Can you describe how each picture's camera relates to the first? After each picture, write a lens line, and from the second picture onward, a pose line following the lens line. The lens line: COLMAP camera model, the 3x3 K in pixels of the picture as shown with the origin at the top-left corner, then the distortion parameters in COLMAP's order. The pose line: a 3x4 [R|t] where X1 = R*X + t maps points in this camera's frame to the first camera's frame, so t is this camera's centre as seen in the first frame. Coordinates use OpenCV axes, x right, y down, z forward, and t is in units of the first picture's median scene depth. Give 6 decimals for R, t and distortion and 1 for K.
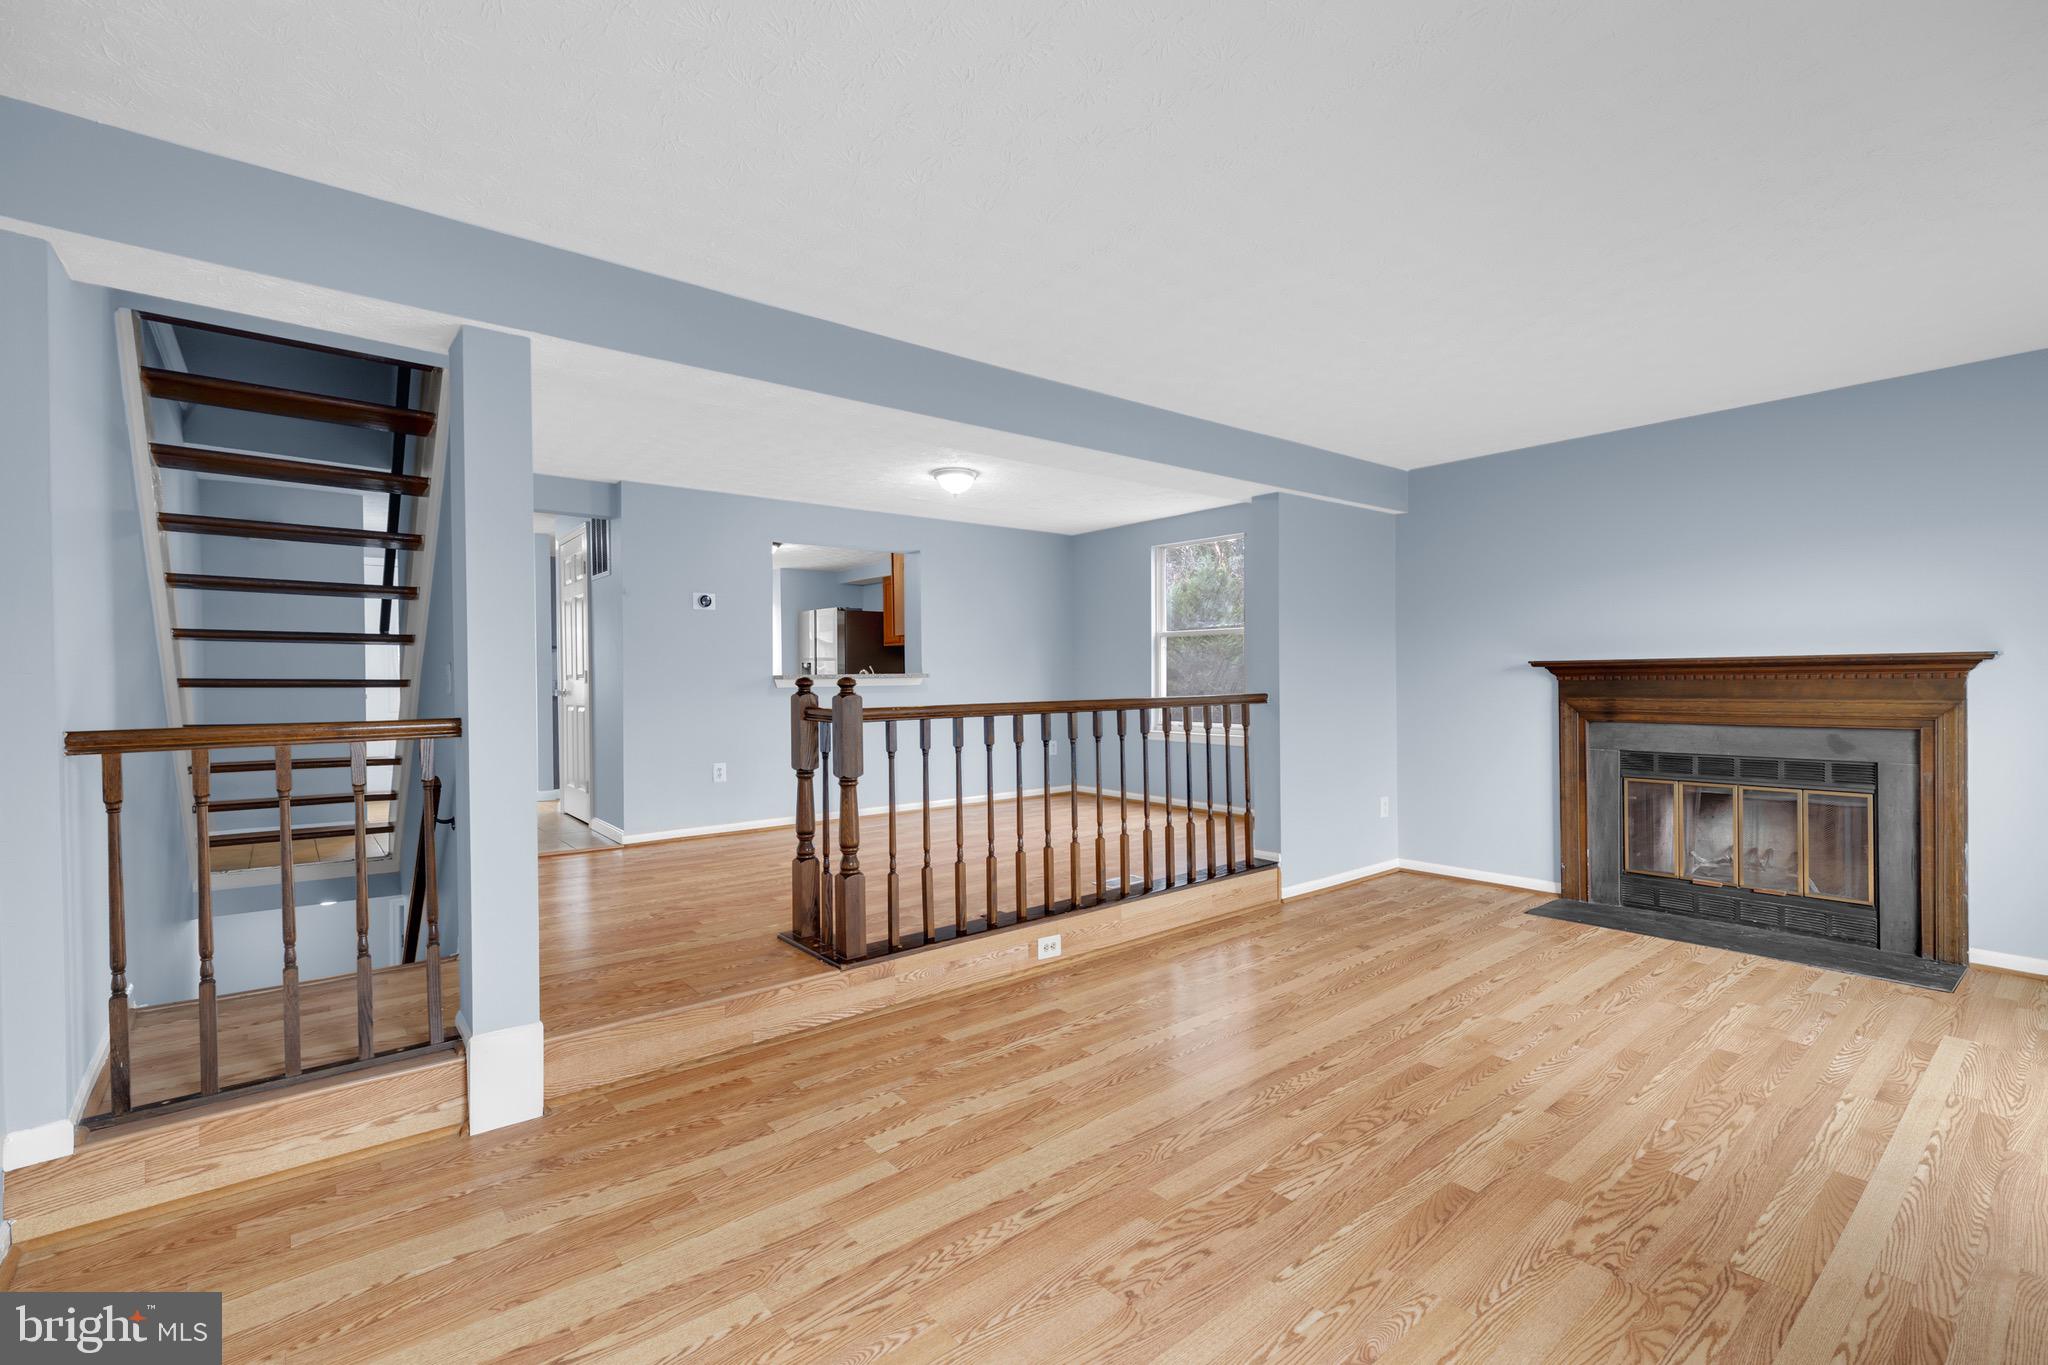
lens RADIAL K [[919.8, 0, 1002.1], [0, 919.8, 677.8], [0, 0, 1]] dist [-0.004154, 0.001766]
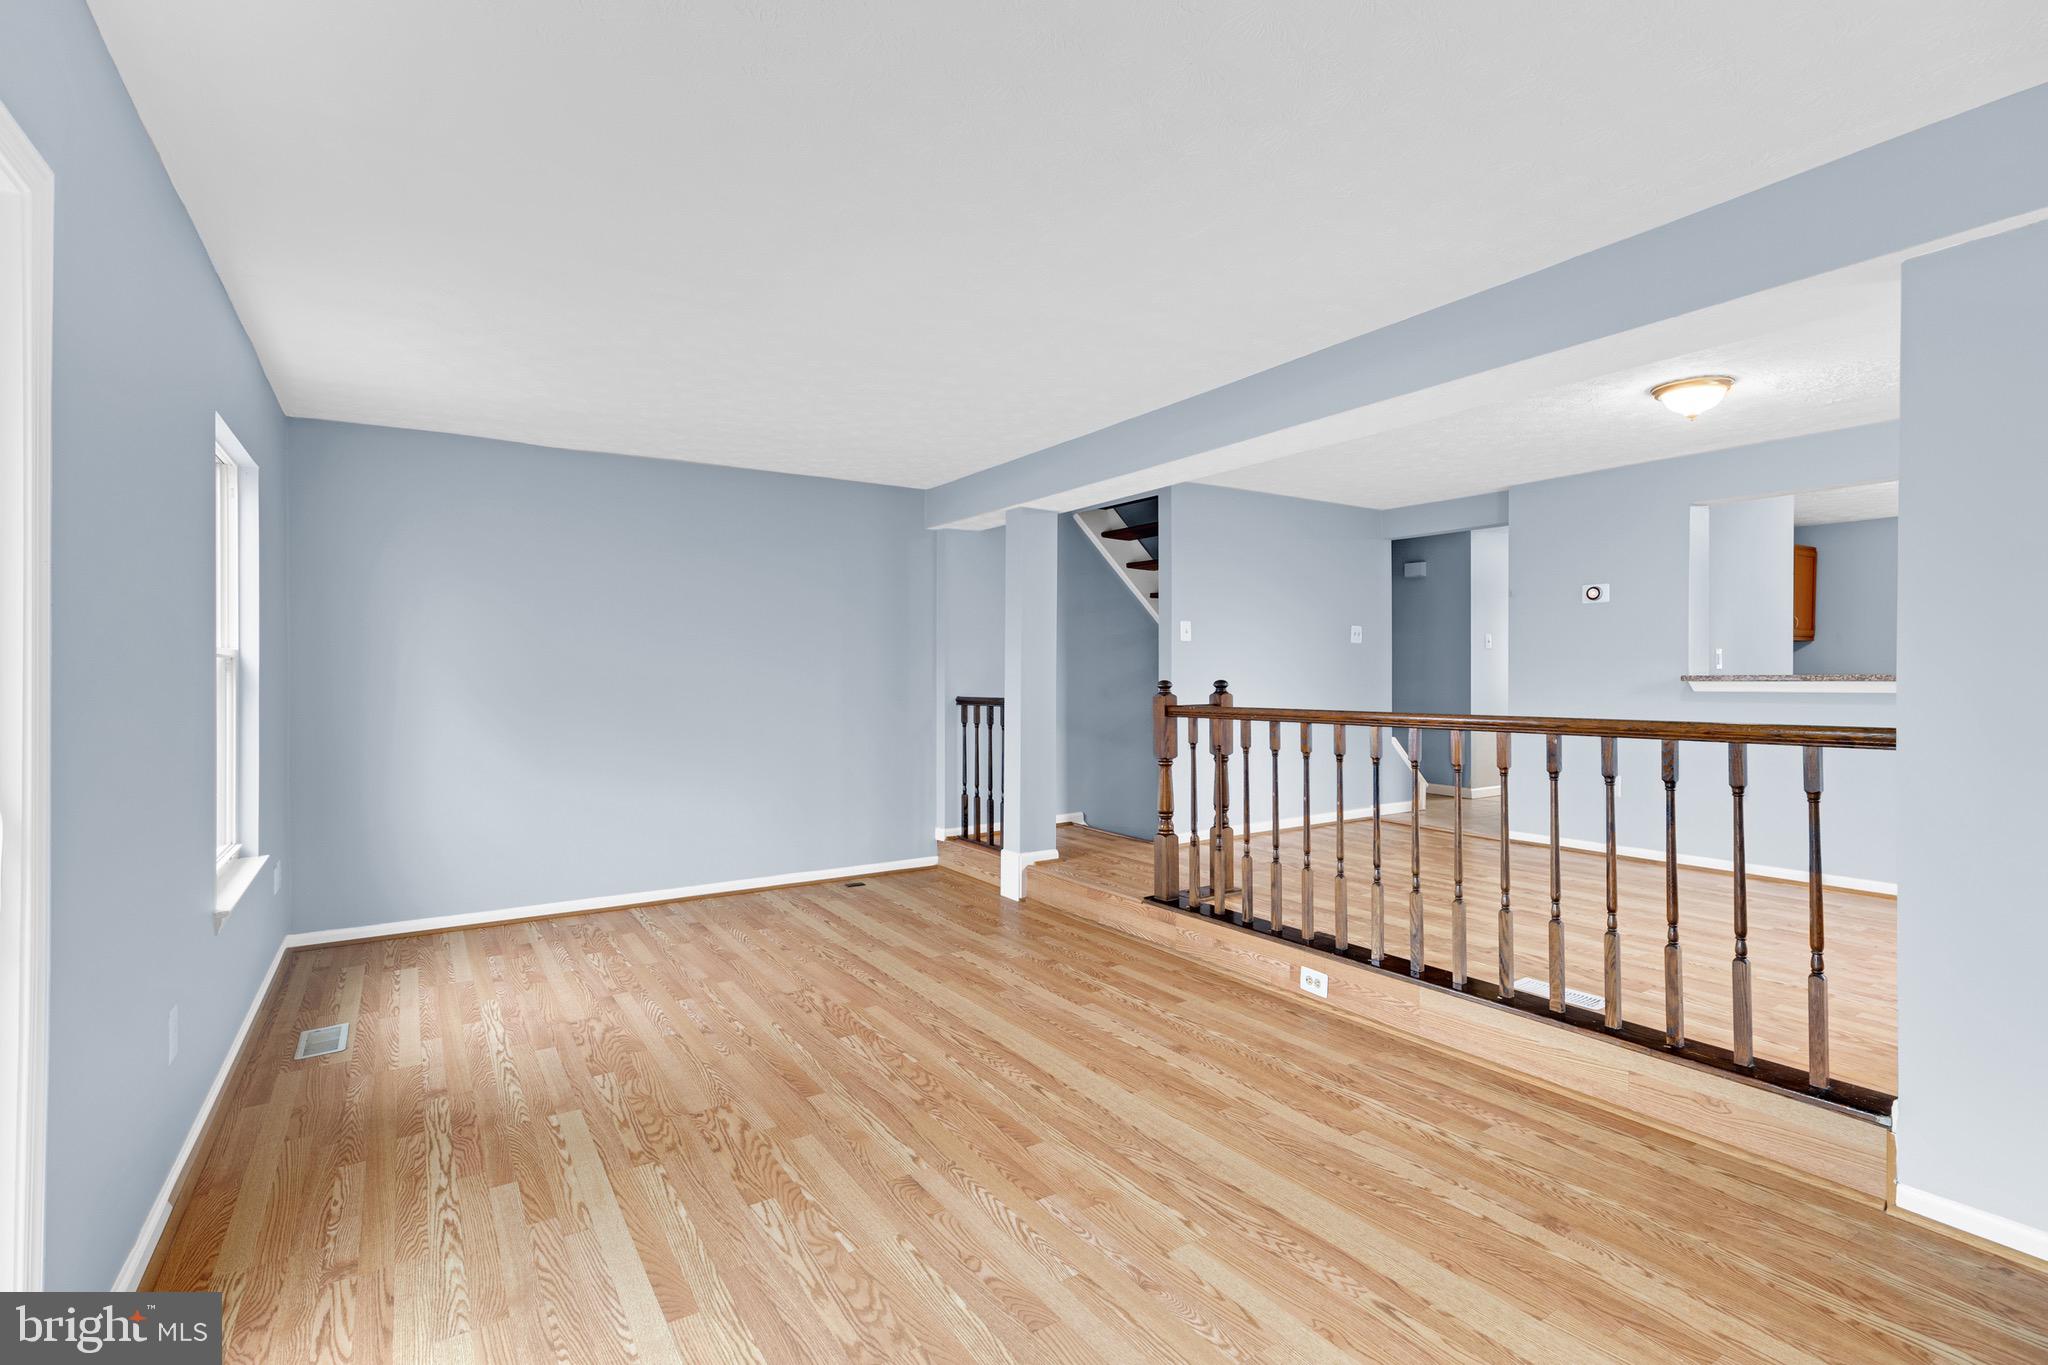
lens RADIAL K [[938.8, 0, 1015.5], [0, 938.8, 677.2], [0, 0, 1]] dist [0.003787, -0.001962]
pose [[-0.101613, 0.012490, -0.994746, 1.365149], [0.001311, 0.999922, 0.012421, -0.026378], [0.994823, -0.000042, -0.101622, 1.095382]]
